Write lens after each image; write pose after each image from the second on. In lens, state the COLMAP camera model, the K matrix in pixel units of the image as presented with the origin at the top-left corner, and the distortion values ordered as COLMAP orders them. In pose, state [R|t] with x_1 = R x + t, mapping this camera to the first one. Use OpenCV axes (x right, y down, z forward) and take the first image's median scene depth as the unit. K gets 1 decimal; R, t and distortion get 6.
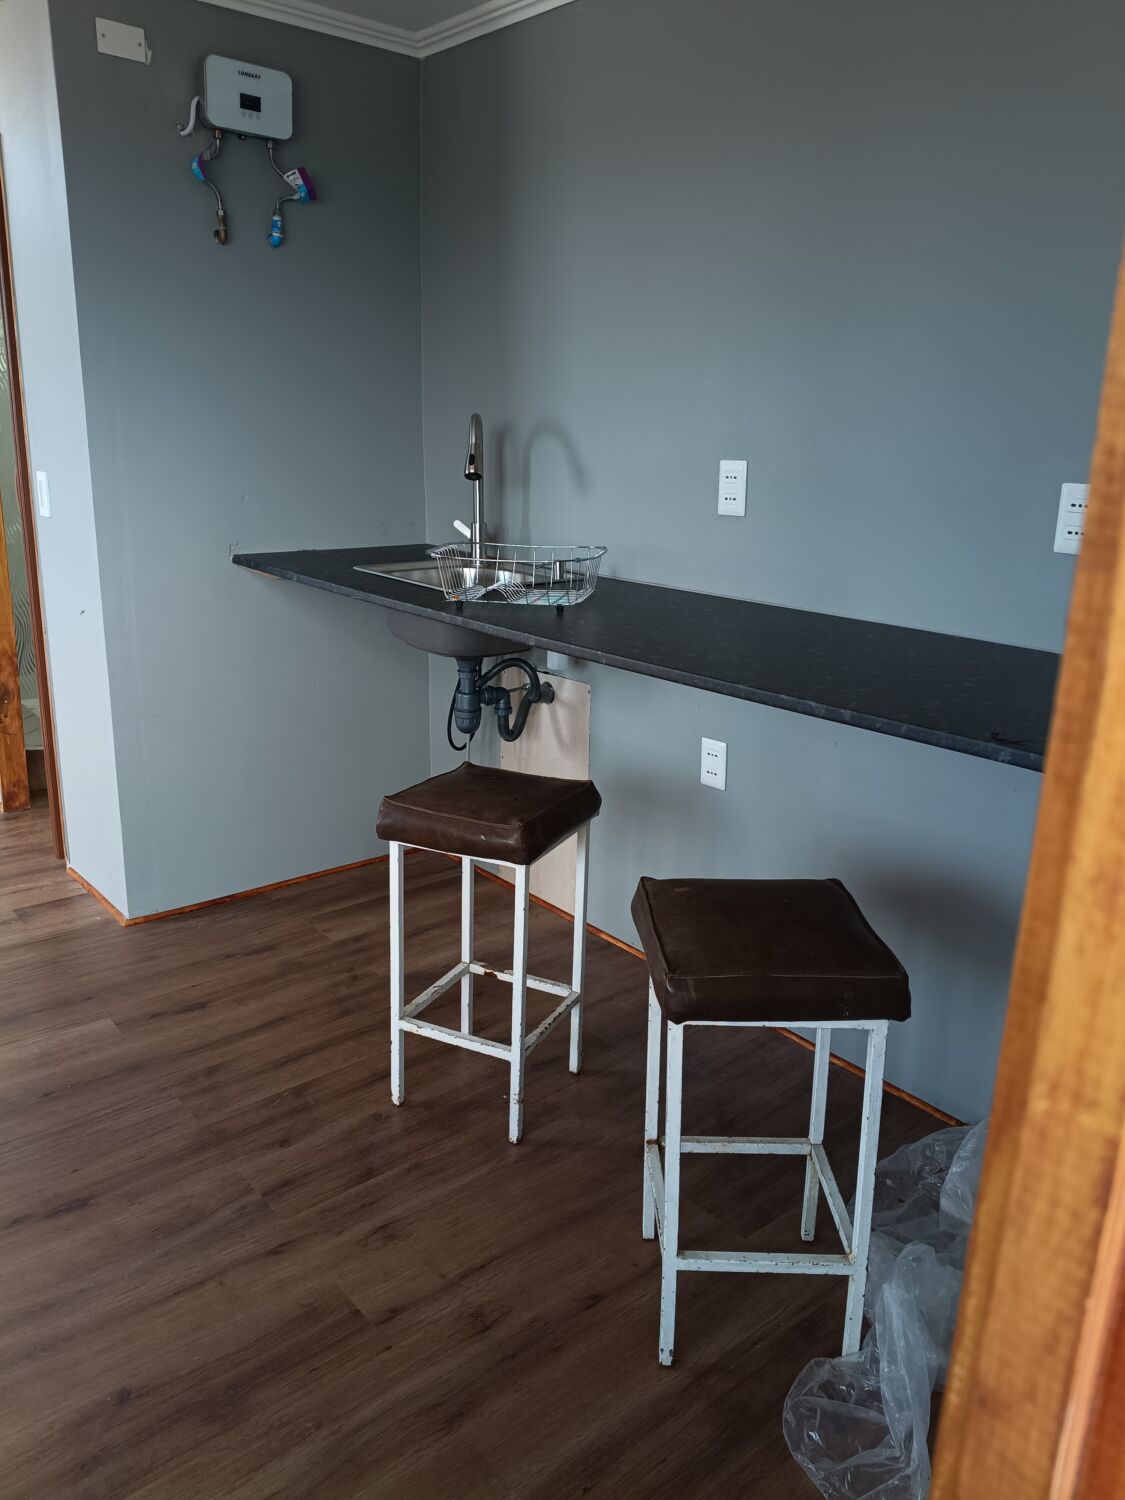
lens RADIAL K [[1124.0, 0, 556.7], [0, 1124.0, 754.6], [0, 0, 1]] dist [0.009168, -0.056504]
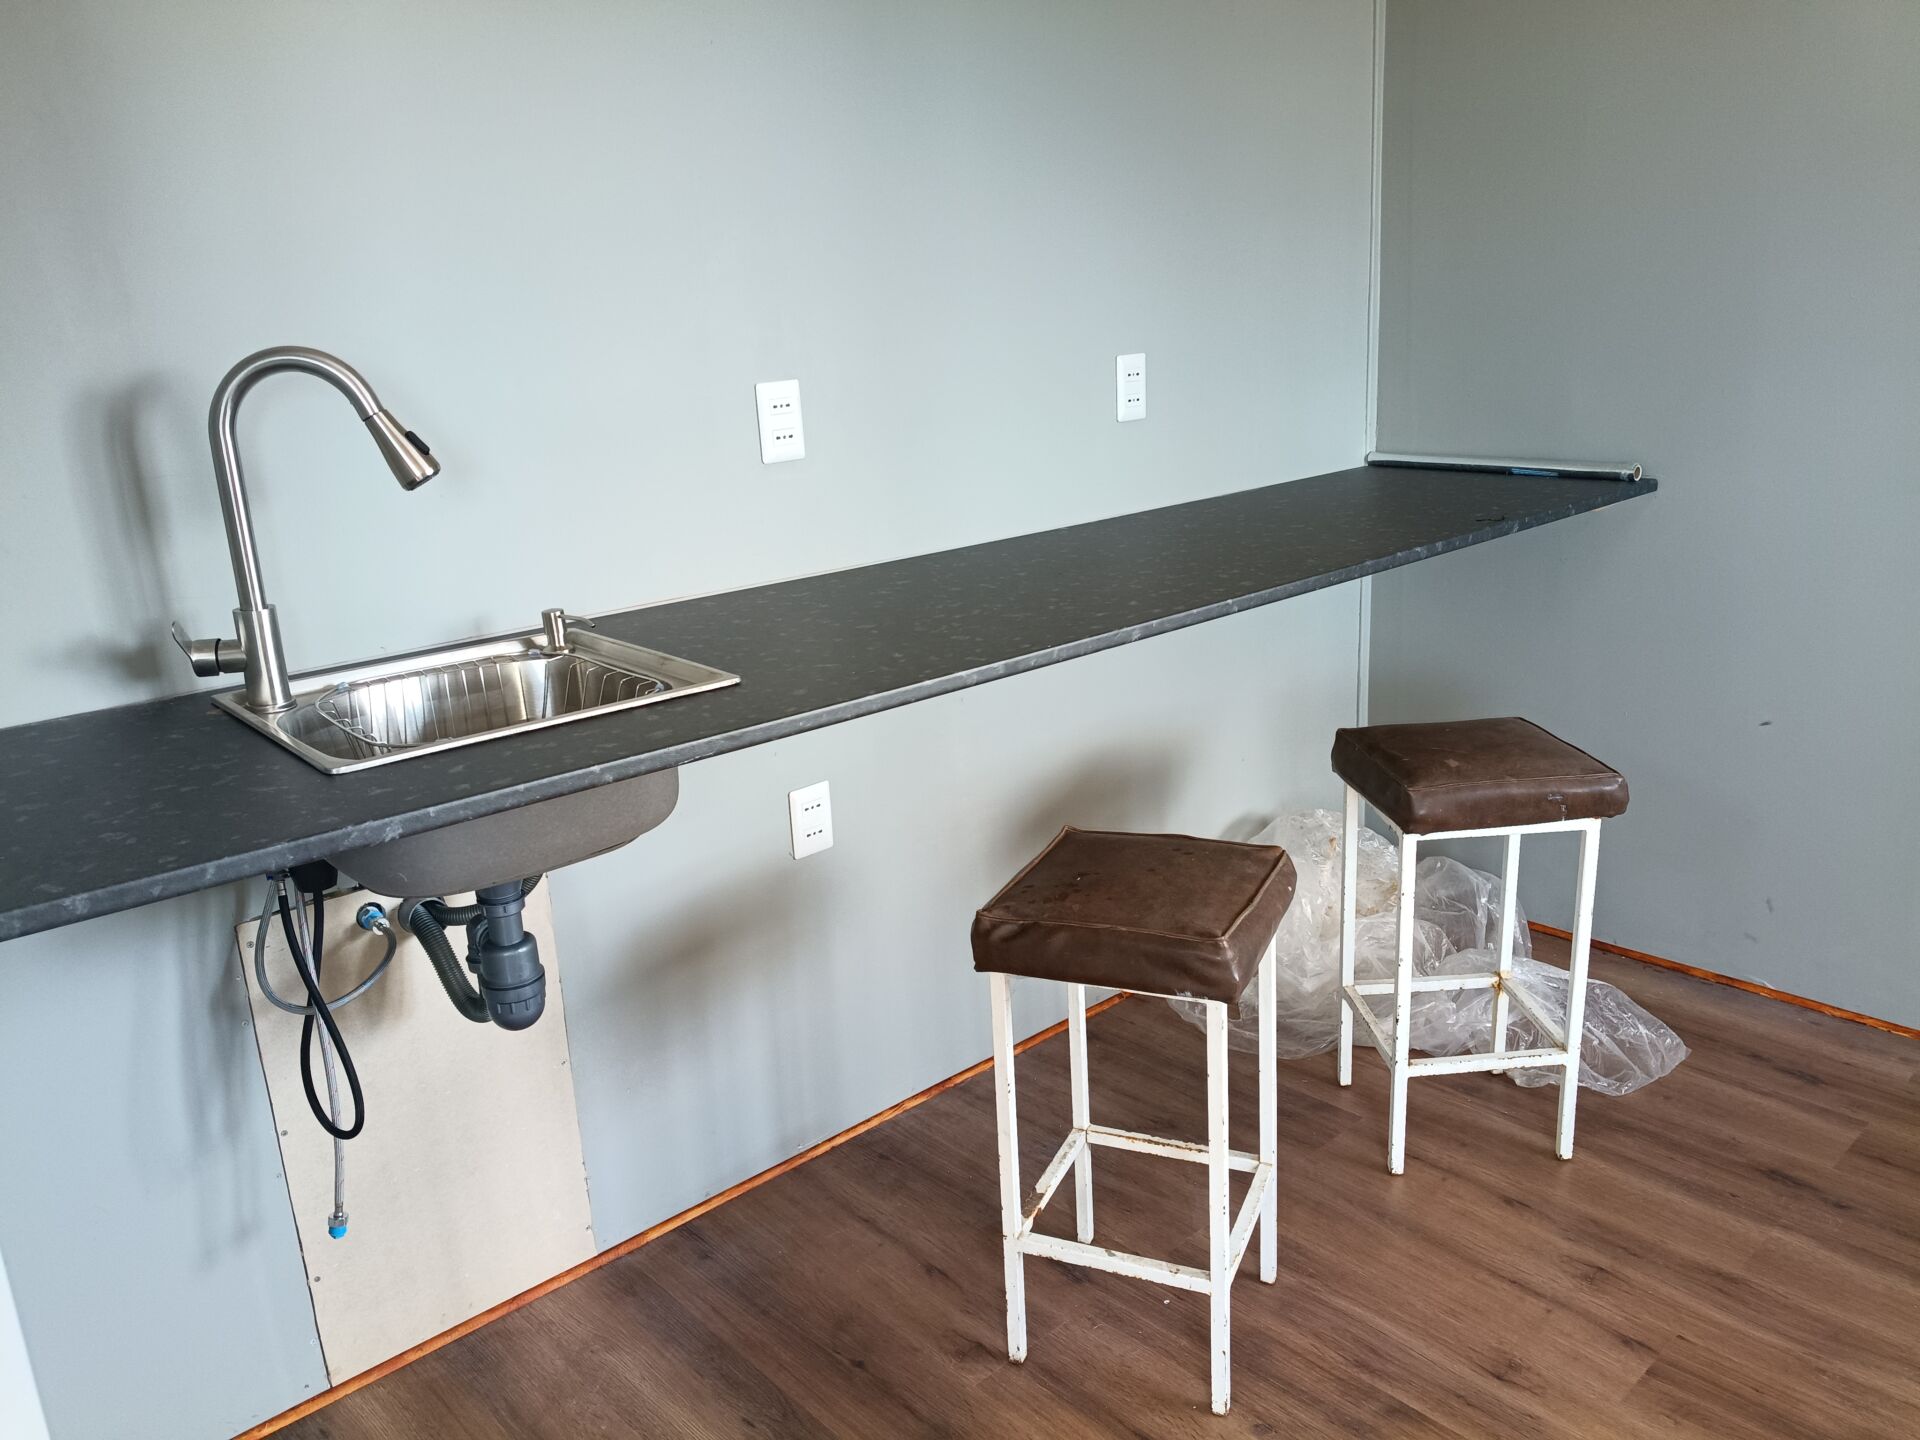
lens RADIAL K [[1458.6, 0, 960.0], [0, 1458.6, 720.0], [0, 0, 1]] dist [0.005193, -0.011021]
pose [[-0.041293, -0.300531, 0.952878, -0.728451], [0.332883, 0.895066, 0.296723, -0.295114], [-0.942063, 0.329450, 0.063082, 0.883010]]
